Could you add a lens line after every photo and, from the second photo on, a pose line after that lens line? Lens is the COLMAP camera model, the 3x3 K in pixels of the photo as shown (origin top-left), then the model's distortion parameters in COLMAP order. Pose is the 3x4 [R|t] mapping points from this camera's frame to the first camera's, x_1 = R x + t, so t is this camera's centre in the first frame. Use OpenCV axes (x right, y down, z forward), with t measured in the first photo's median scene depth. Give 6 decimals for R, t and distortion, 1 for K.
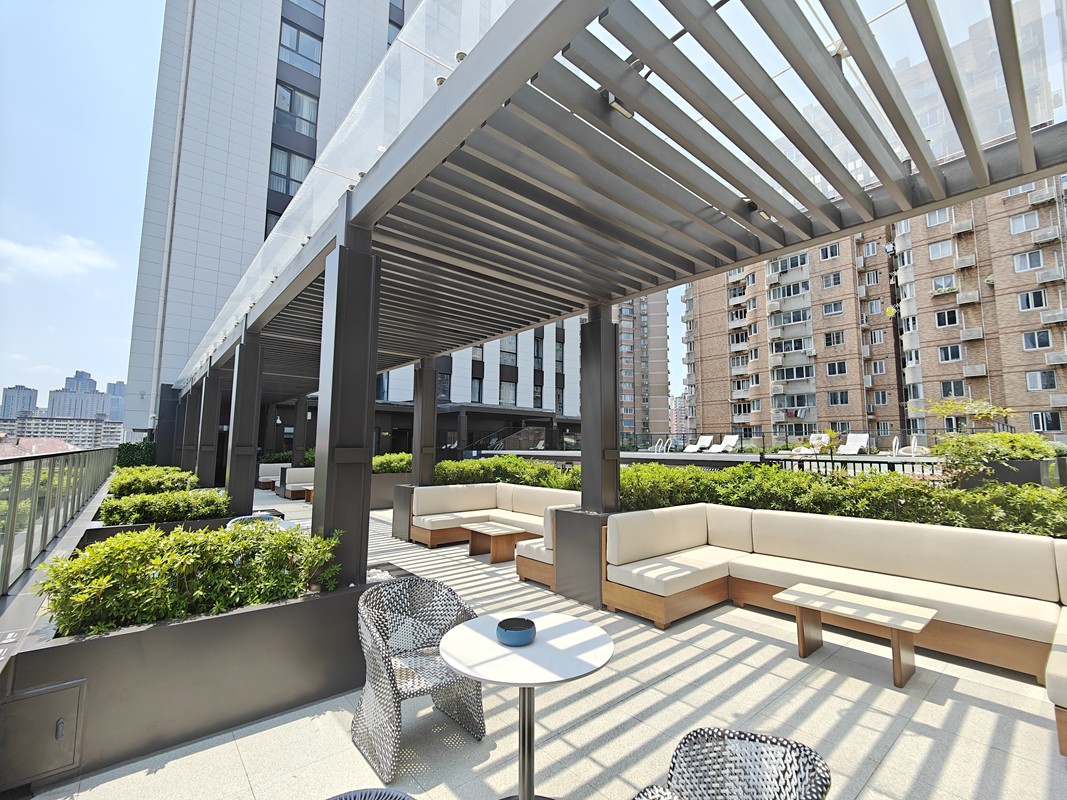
lens RADIAL K [[467.2, 0, 540.2], [0, 467.2, 398.6], [0, 0, 1]] dist [0.009347, -0.006684]
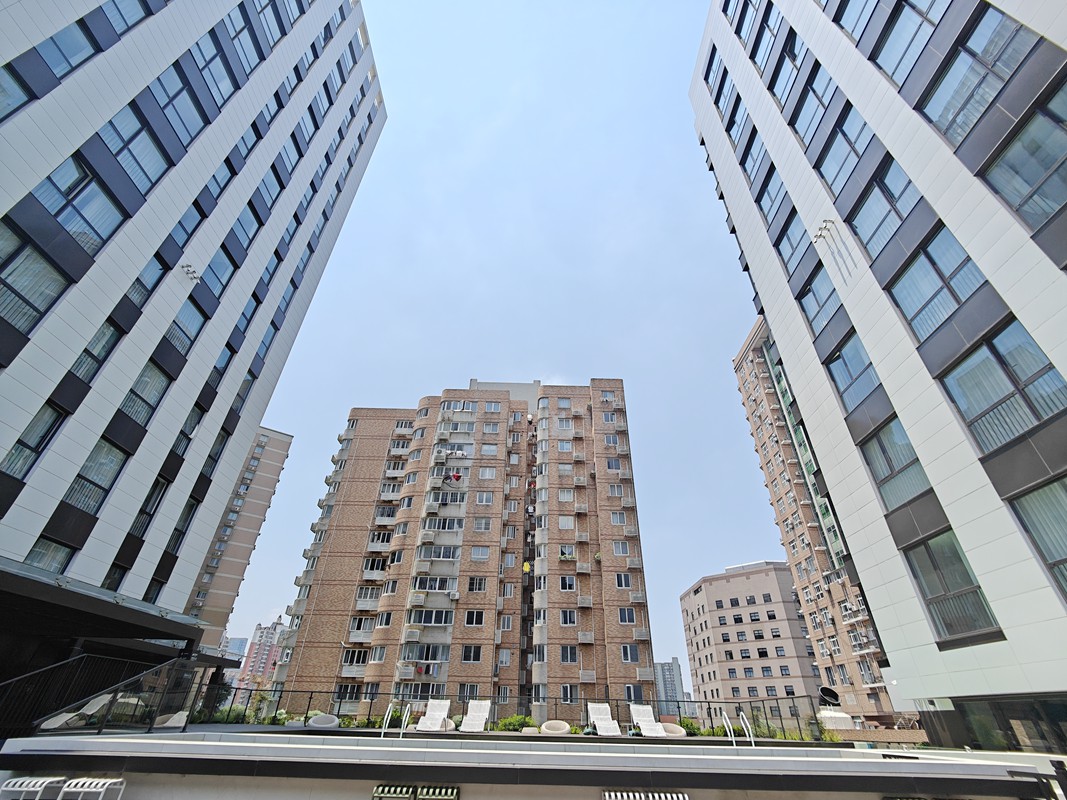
lens RADIAL K [[467.2, 0, 532.9], [0, 467.2, 399.6], [0, 0, 1]] dist [0.009347, -0.006684]
pose [[0.642622, 0.437980, 0.628657, -0.099758], [-0.095189, 0.859787, -0.501703, 0.023649], [-0.760247, 0.262564, 0.594209, 0.269155]]
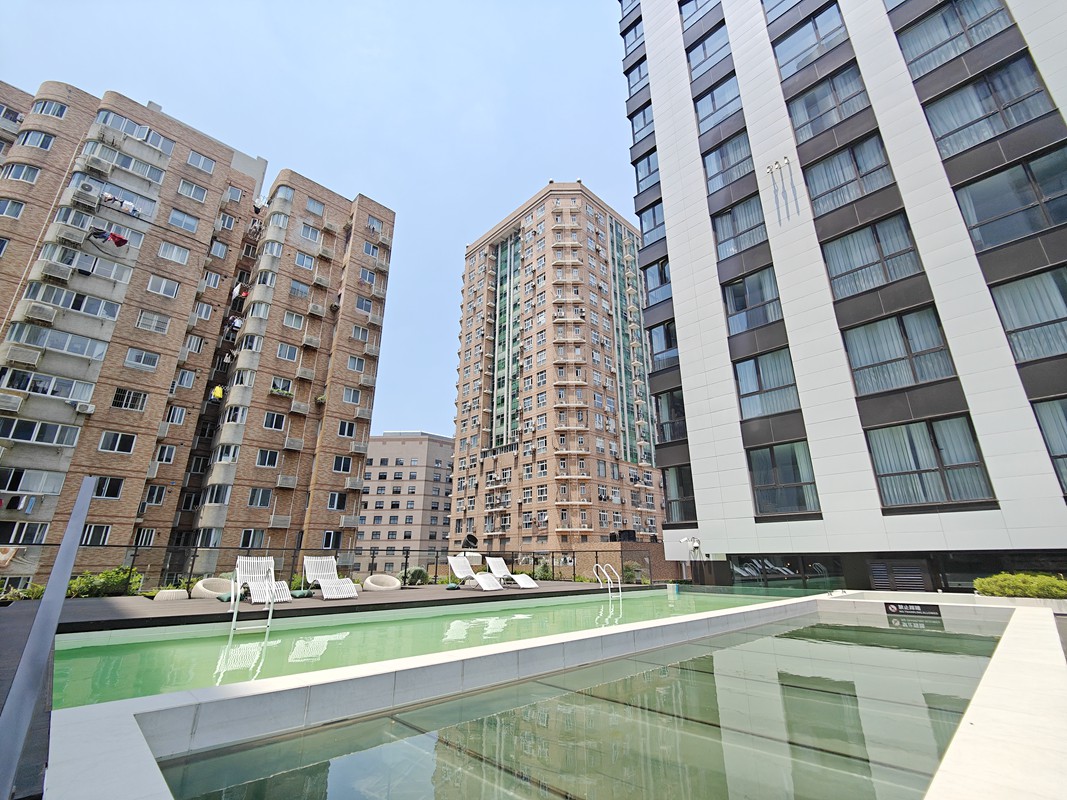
lens RADIAL K [[467.2, 0, 536.2], [0, 467.2, 402.5], [0, 0, 1]] dist [0.009347, -0.006684]
pose [[-0.061108, 0.311426, 0.948304, -0.071854], [-0.106054, 0.942675, -0.316411, 0.036390], [-0.992481, -0.119907, -0.024577, 0.503696]]
